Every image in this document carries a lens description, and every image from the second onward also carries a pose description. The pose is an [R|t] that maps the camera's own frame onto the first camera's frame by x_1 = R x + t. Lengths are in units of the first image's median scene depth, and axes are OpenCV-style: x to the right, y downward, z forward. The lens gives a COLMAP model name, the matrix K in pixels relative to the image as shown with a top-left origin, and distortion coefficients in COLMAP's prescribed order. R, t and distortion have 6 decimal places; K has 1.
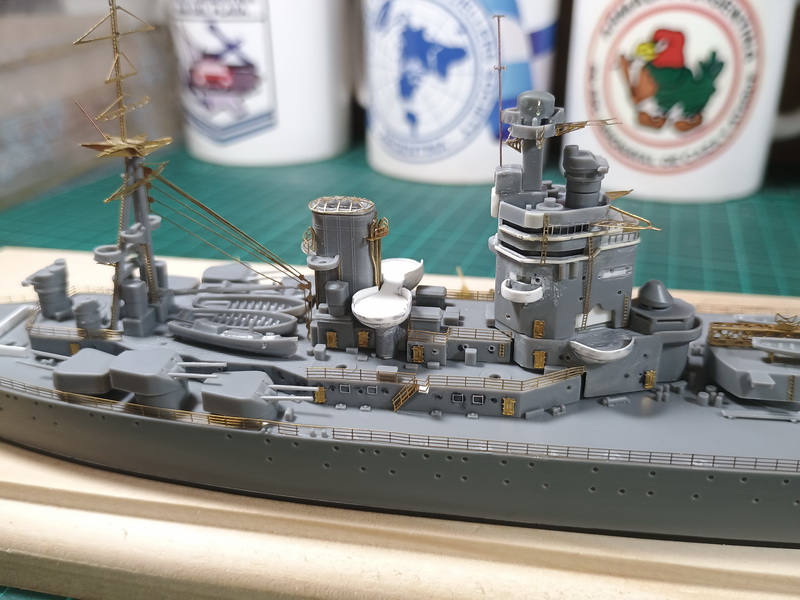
lens RADIAL K [[755.1, 0, 400.0], [0, 755.1, 300.0], [0, 0, 1]] dist [-0.009679, -0.030905]
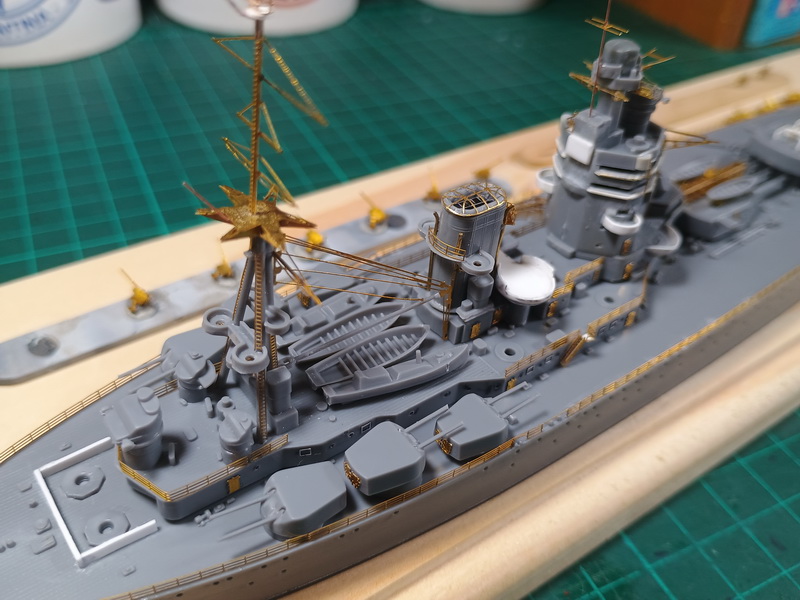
lens RADIAL K [[755.1, 0, 400.0], [0, 755.1, 300.0], [0, 0, 1]] dist [-0.009679, -0.030905]
pose [[0.707082, -0.411573, 0.575015, -0.740730], [0.233052, 0.903368, 0.360017, -0.375964], [-0.667623, -0.120553, 0.734674, 0.368764]]
